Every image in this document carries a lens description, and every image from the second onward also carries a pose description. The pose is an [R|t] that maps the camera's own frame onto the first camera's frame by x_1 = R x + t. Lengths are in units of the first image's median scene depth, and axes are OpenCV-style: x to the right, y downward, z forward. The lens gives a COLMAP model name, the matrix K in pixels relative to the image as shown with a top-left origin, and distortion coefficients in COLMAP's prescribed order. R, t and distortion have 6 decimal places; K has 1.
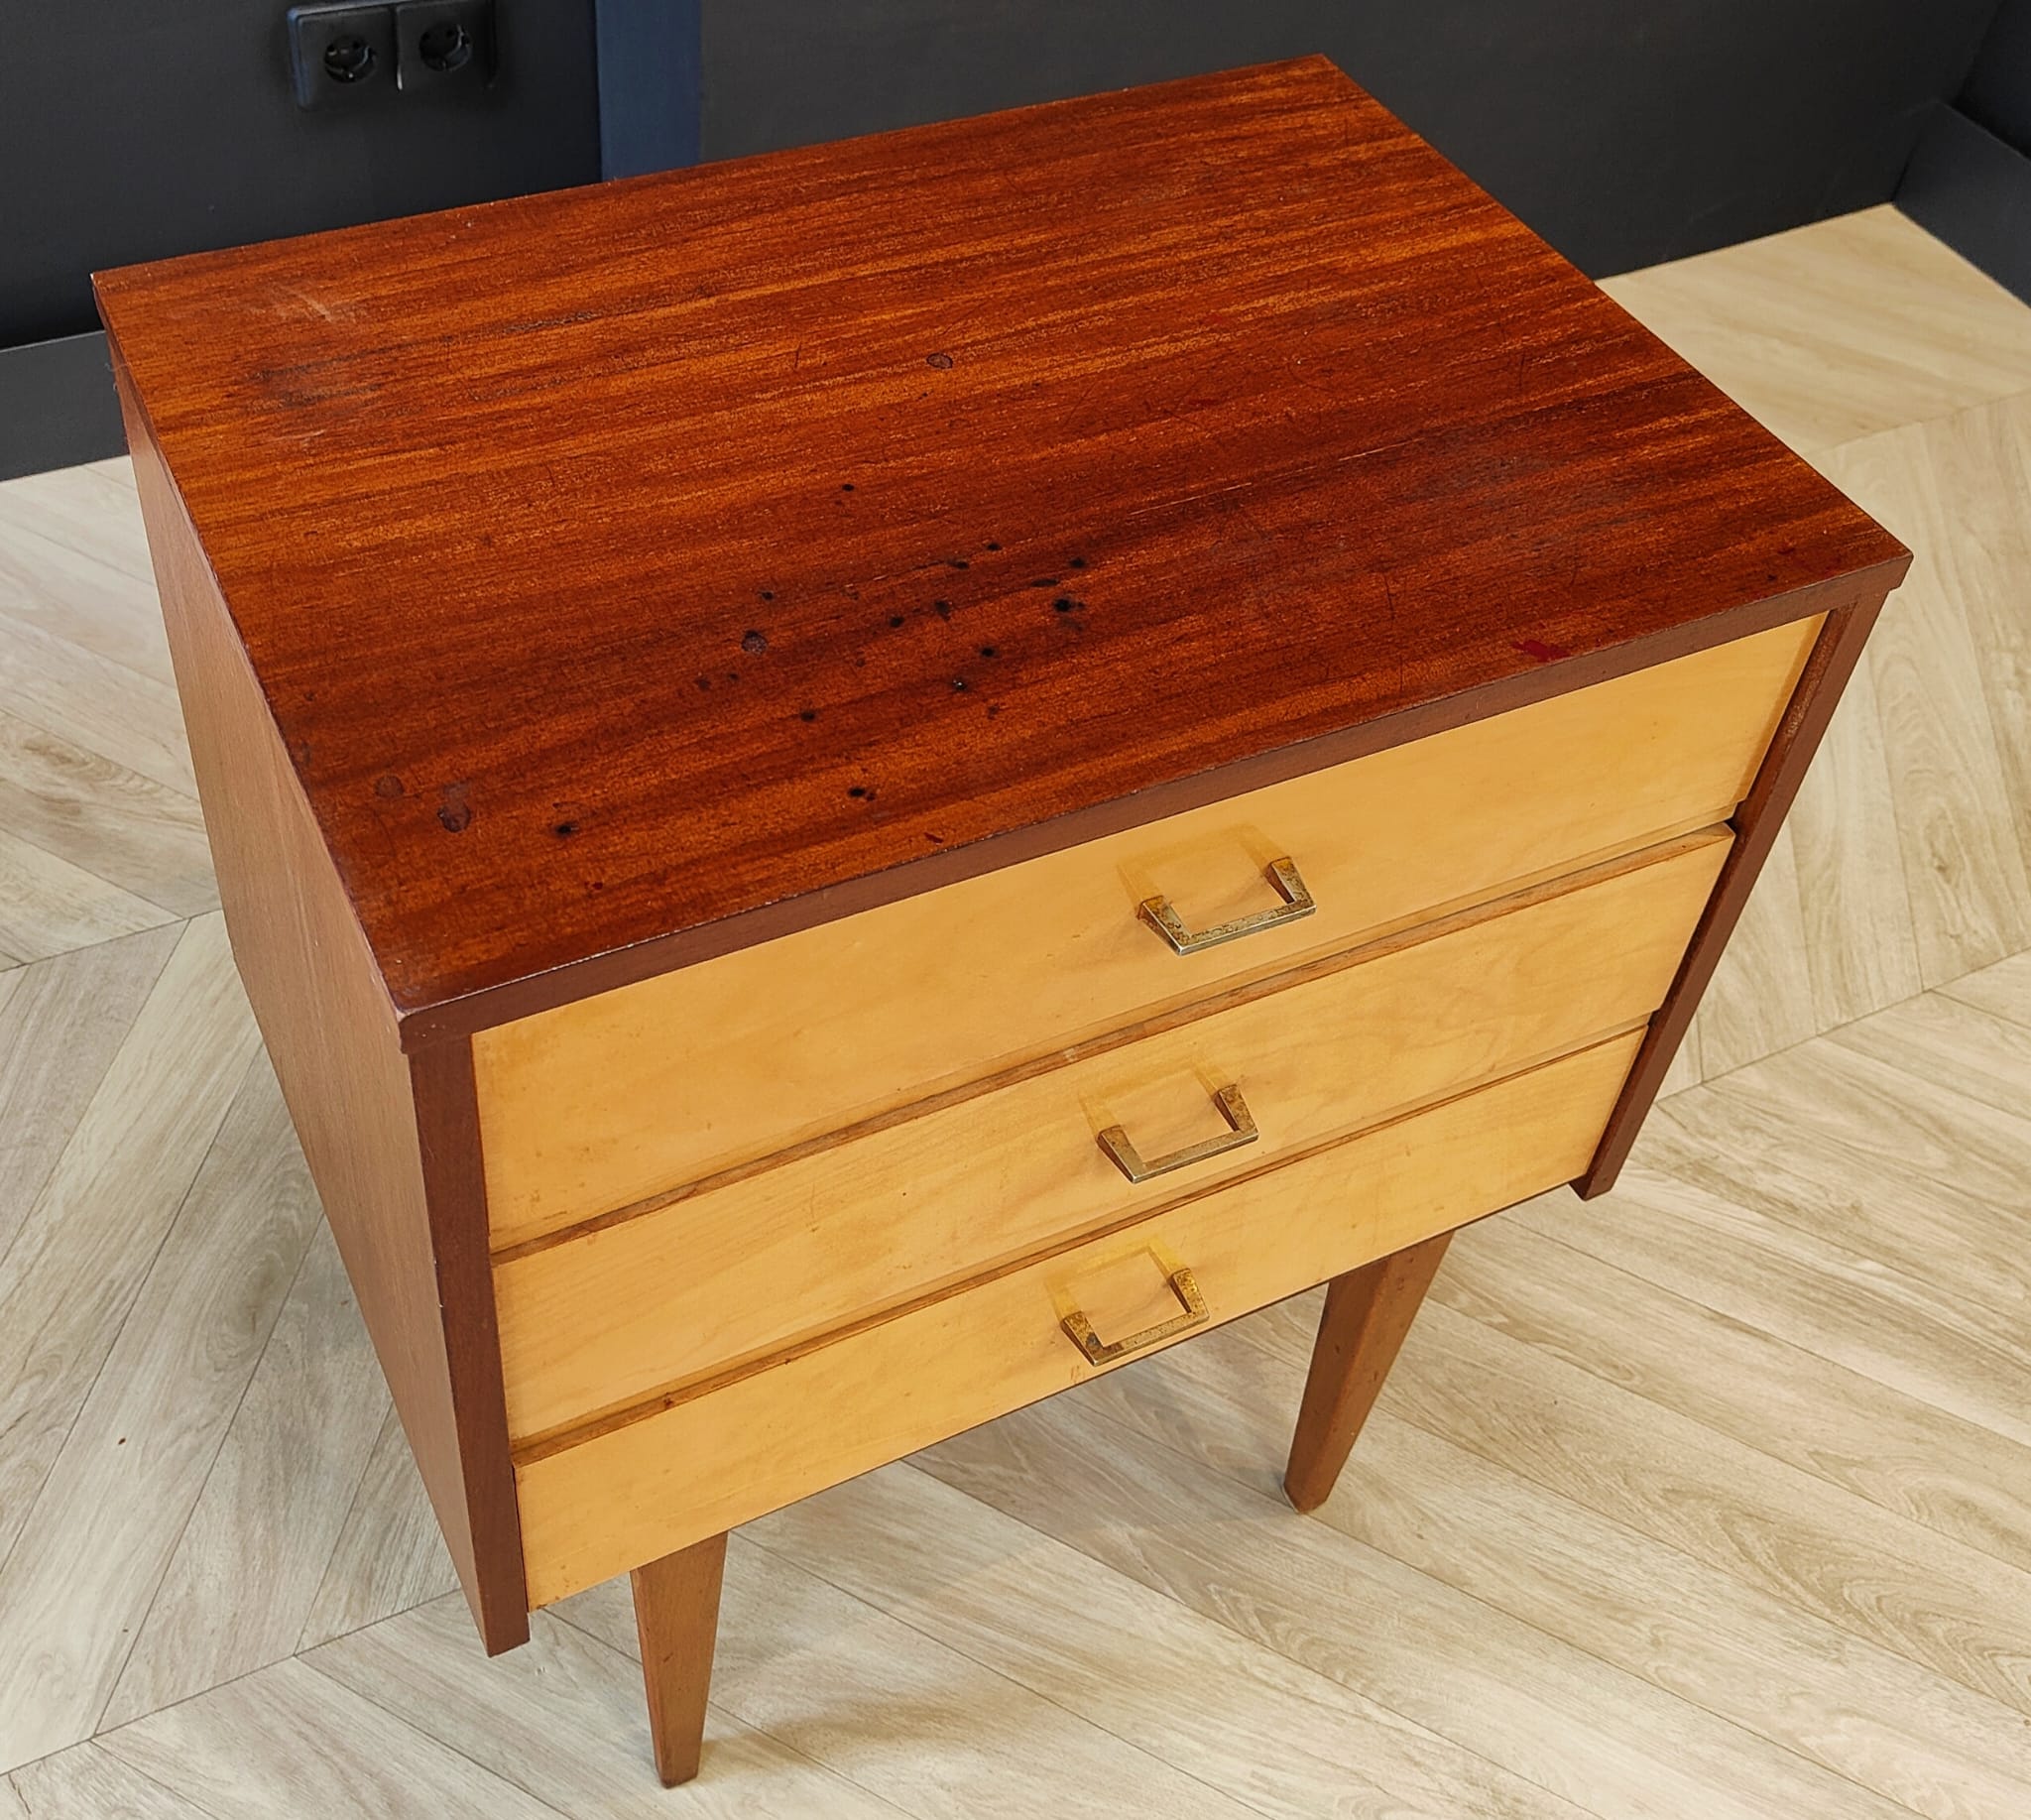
lens RADIAL K [[2339.1, 0, 934.8], [0, 2339.1, 729.5], [0, 0, 1]] dist [0.001725, 0.000000]
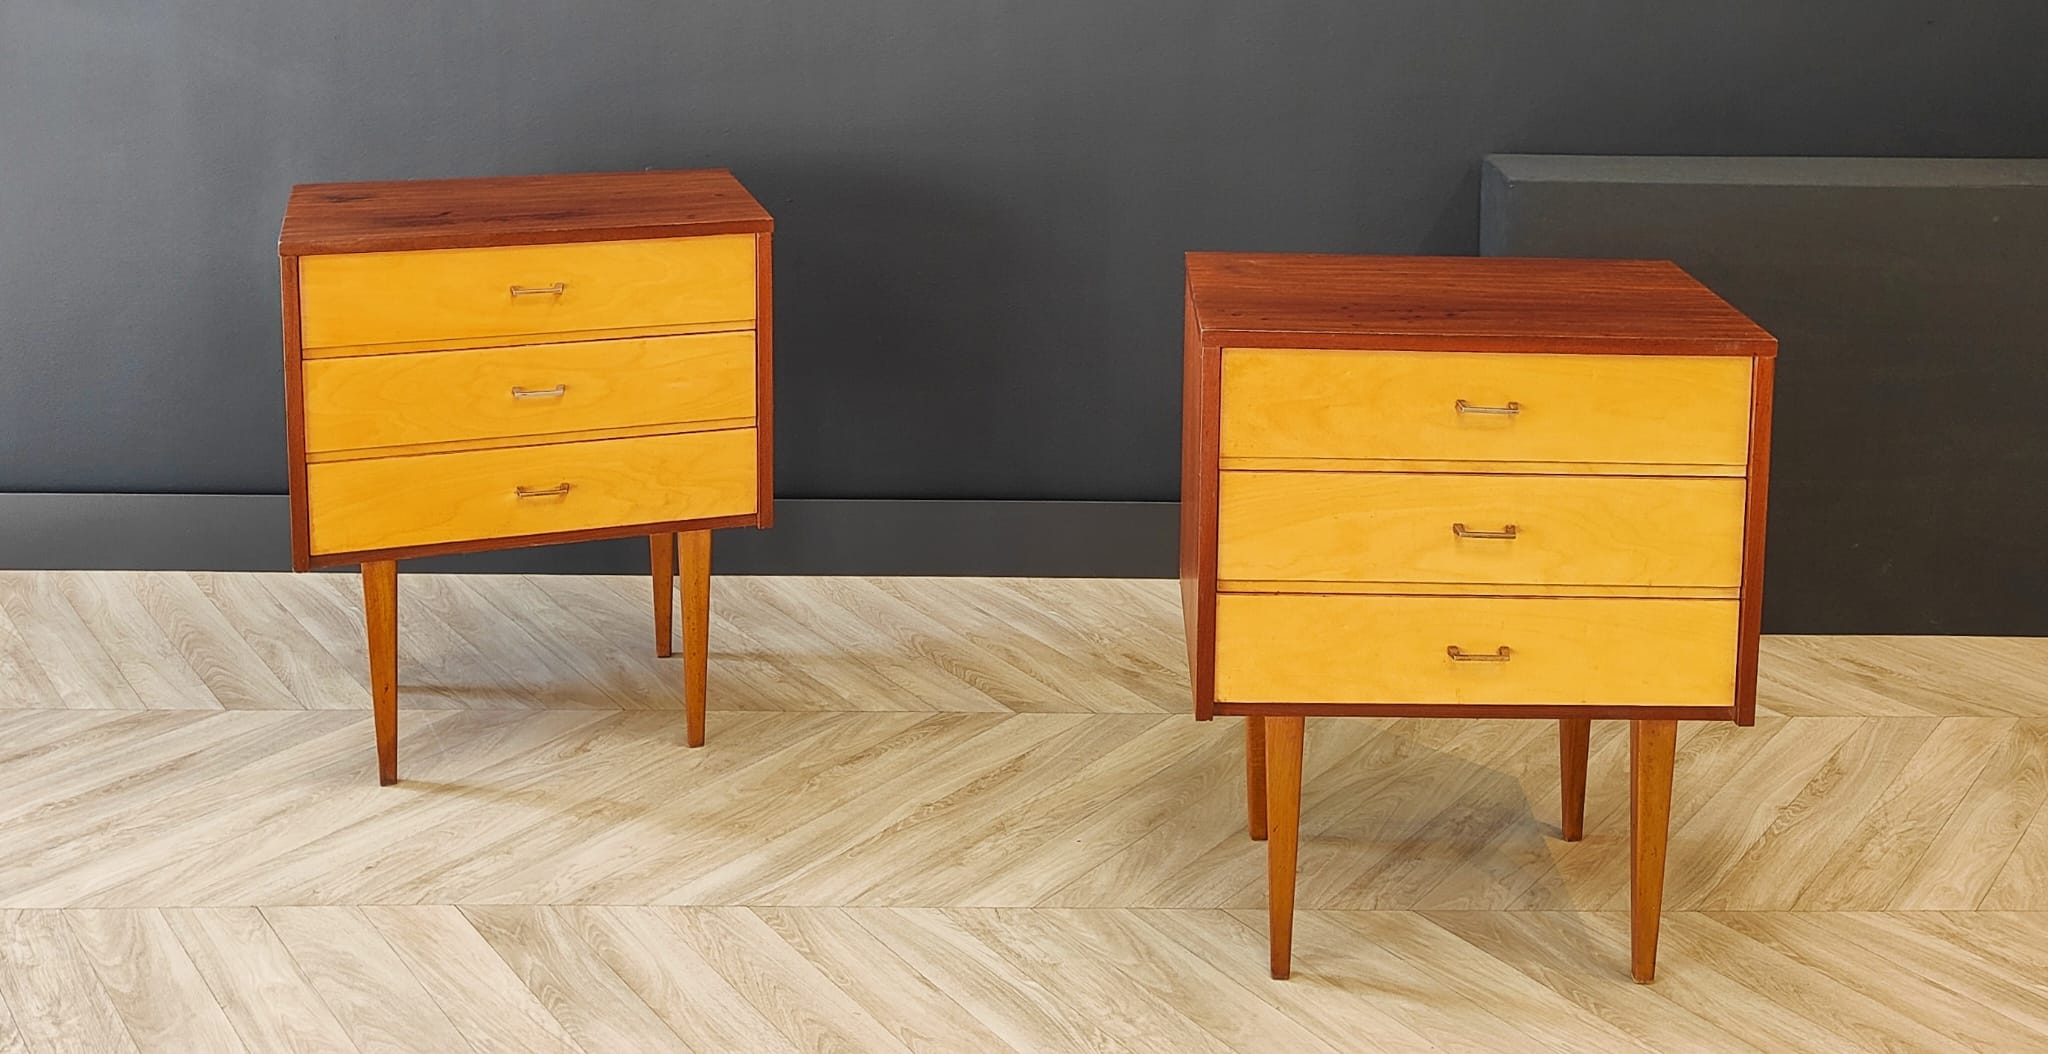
lens RADIAL K [[2090.2, 0, 1166.0], [0, 2090.2, 122.0], [0, 0, 1]] dist [0.010712, 0.000000]
pose [[0.908723, 0.001011, -0.417398, 0.551921], [-0.252947, 0.796792, -0.548763, 0.864687], [0.332024, 0.604253, 0.724319, -0.793162]]
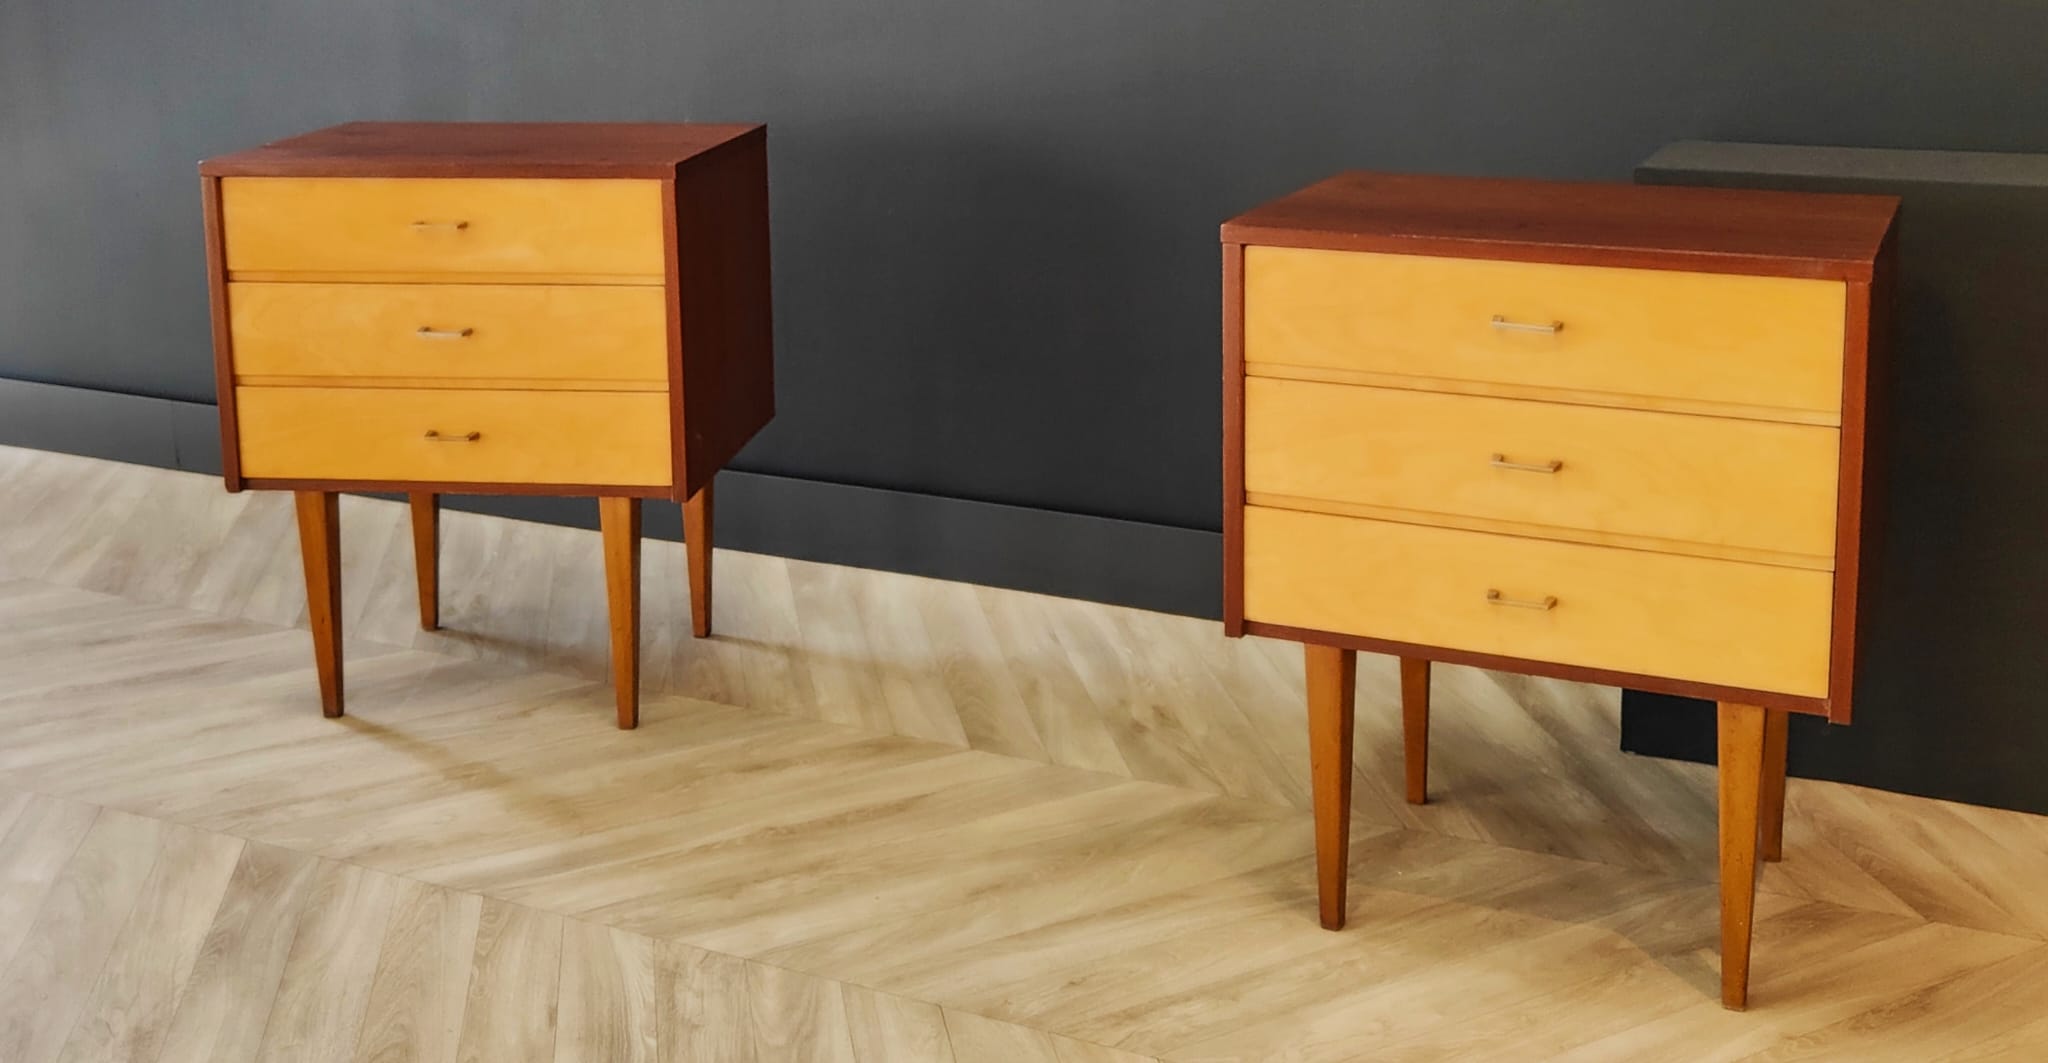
lens RADIAL K [[2112.7, 0, 1103.4], [0, 2112.7, 213.9], [0, 0, 1]] dist [0.005177, 0.000000]
pose [[0.636023, 0.043993, -0.770415, 1.071878], [-0.493488, 0.790724, -0.362251, 0.420988], [0.593249, 0.610590, 0.524629, -0.080661]]
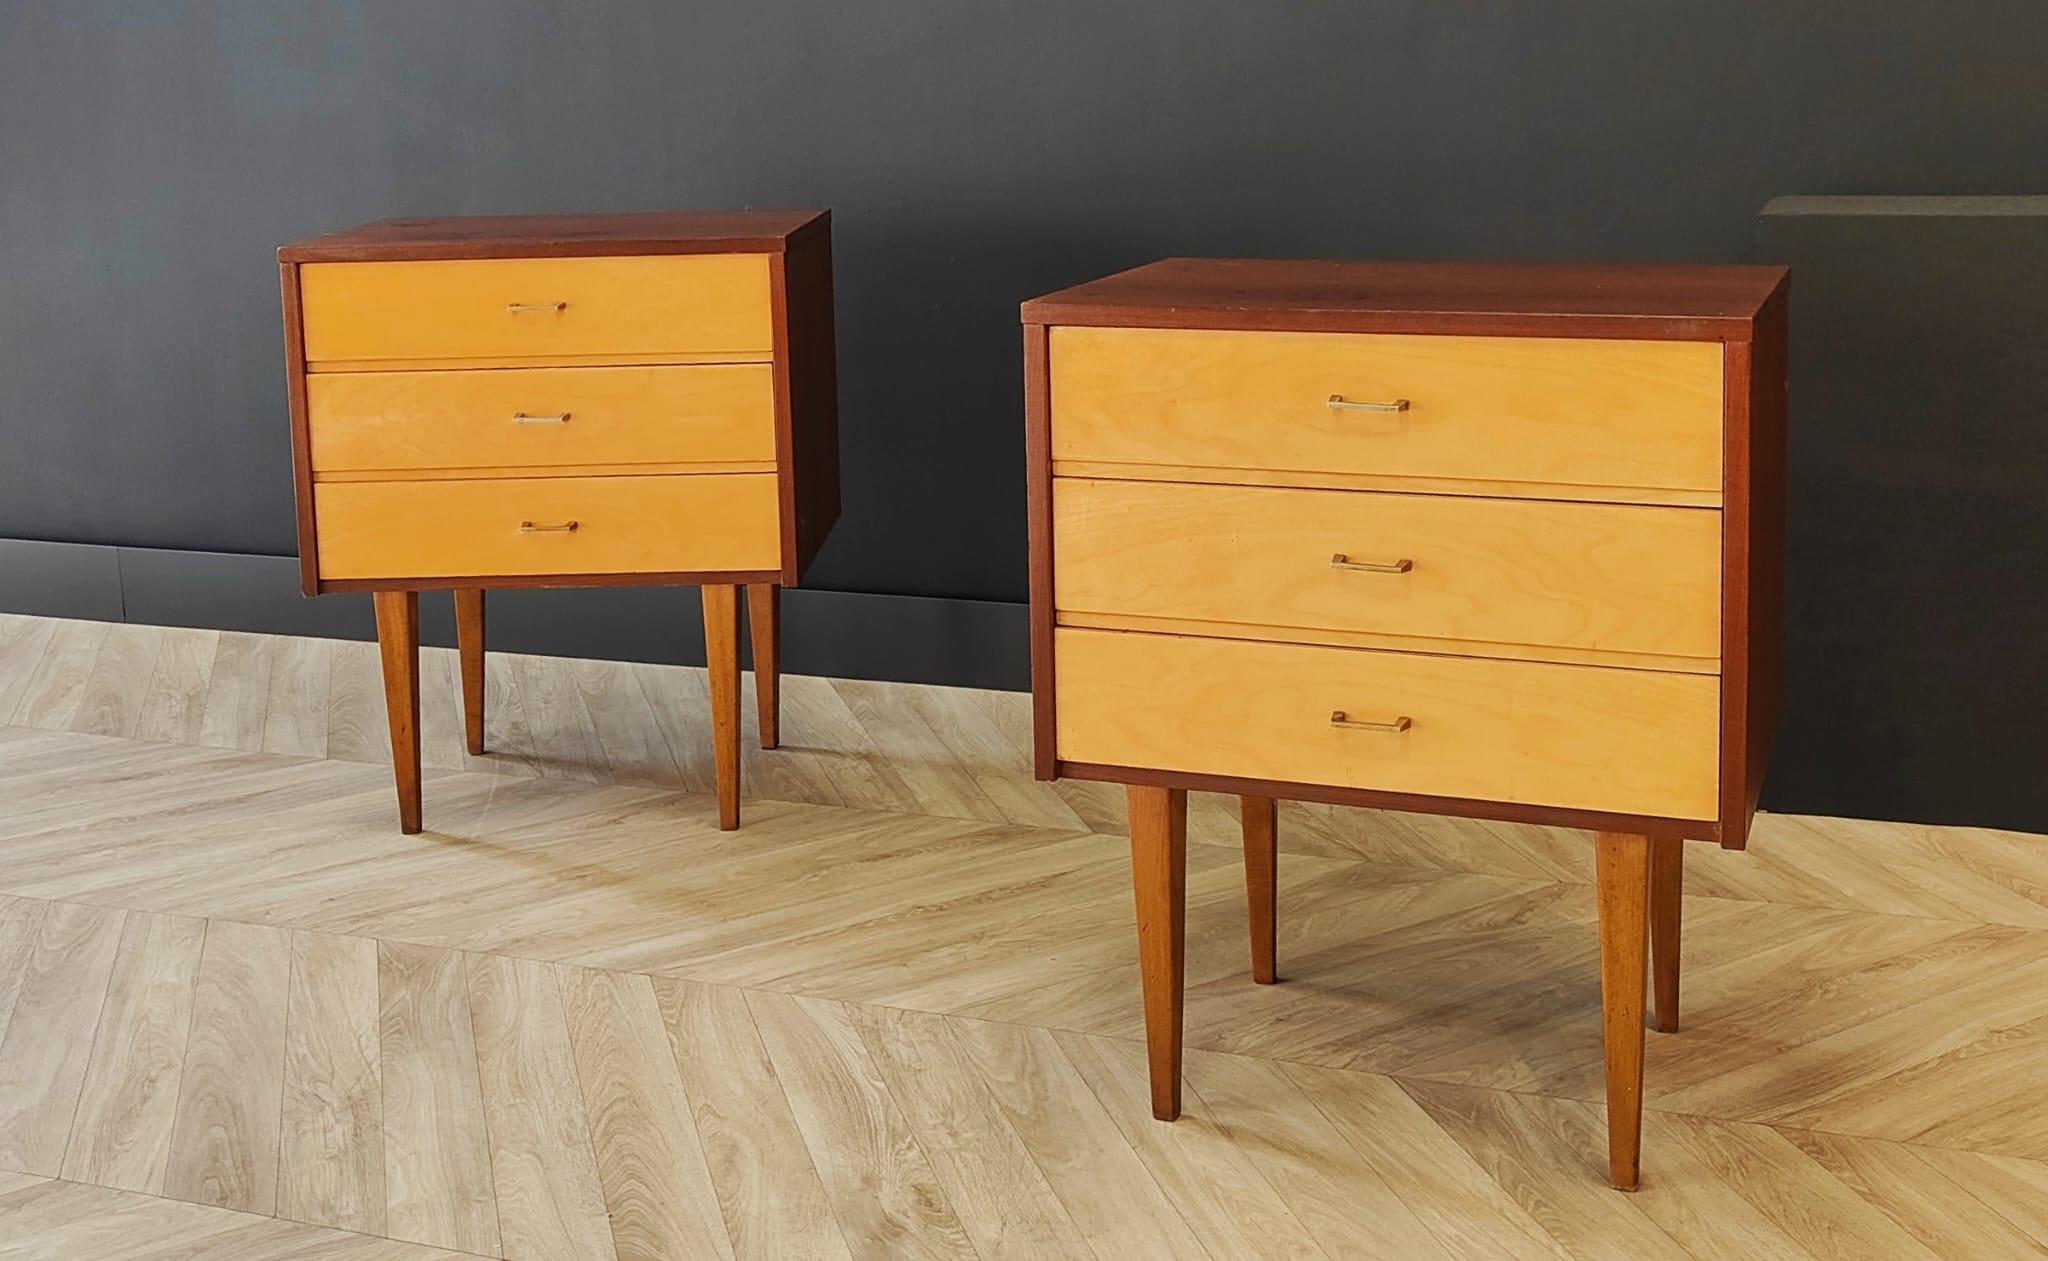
lens RADIAL K [[2400.5, 0, 1051.4], [0, 2400.5, 303.1], [0, 0, 1]] dist [0.017522, 0.000000]
pose [[0.682804, -0.005005, -0.730584, 1.061185], [-0.448535, 0.786474, -0.424589, 0.739002], [0.576710, 0.617603, 0.534763, -0.306278]]
